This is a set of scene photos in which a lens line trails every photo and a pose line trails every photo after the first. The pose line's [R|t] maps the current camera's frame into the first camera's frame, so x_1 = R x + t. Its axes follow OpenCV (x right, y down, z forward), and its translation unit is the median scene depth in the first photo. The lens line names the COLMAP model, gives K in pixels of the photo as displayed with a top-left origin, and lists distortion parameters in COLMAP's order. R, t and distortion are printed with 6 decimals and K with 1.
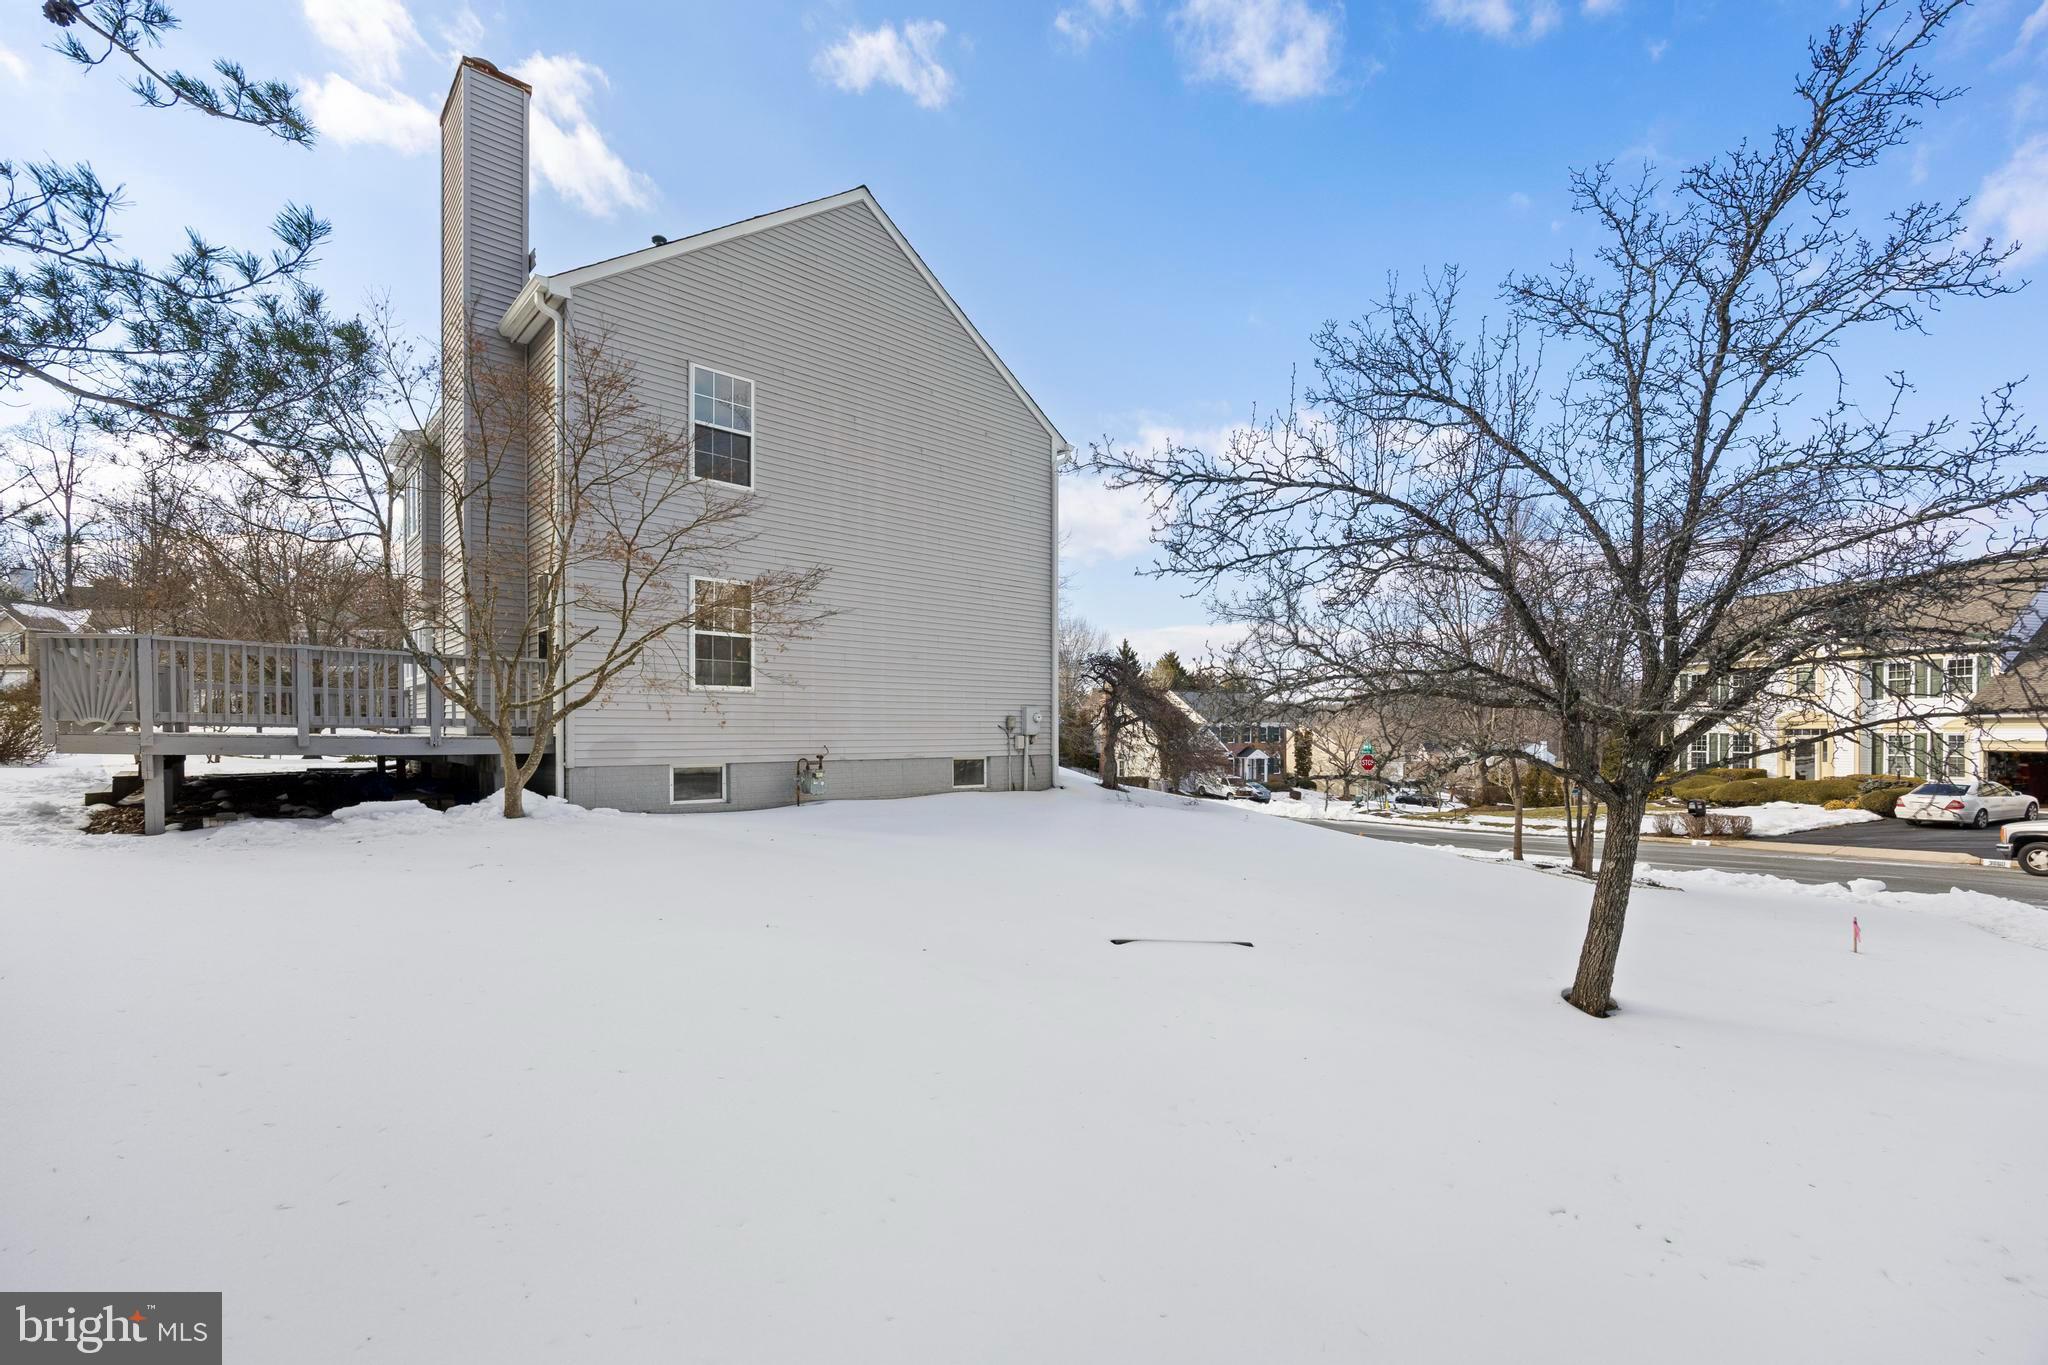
lens RADIAL K [[874.7, 0, 1085.0], [0, 874.7, 749.1], [0, 0, 1]] dist [-0.009938, 0.000543]
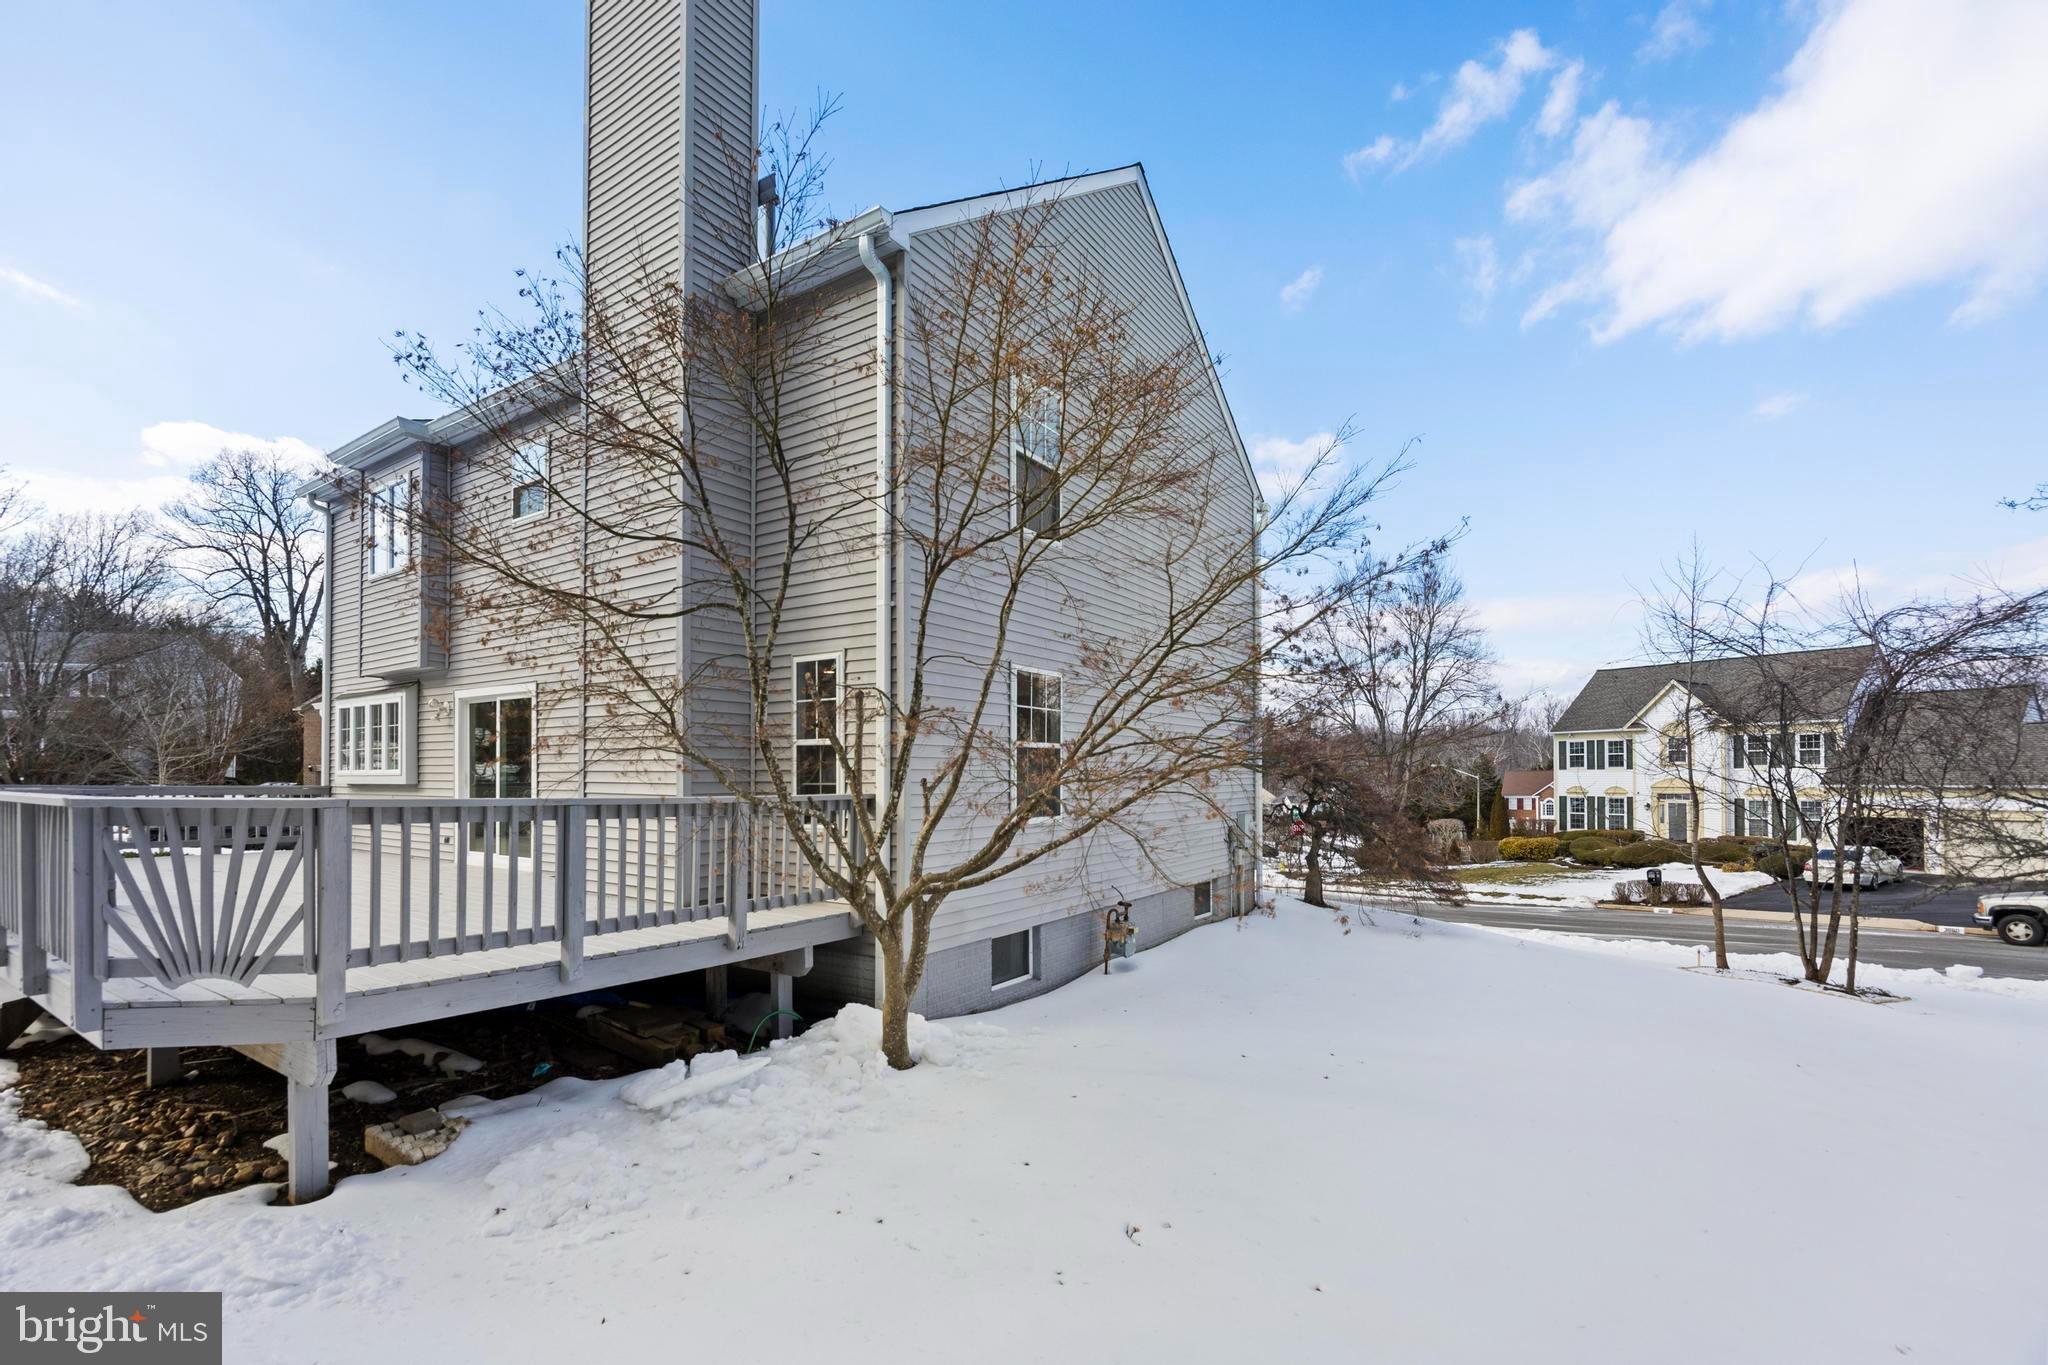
lens RADIAL K [[874.7, 0, 1068.8], [0, 874.7, 773.4], [0, 0, 1]] dist [-0.009938, 0.000543]
pose [[0.976080, -0.001248, 0.217408, -0.383368], [0.006833, 0.999666, -0.024940, -0.063682], [-0.217304, 0.025829, 0.975762, 0.209027]]
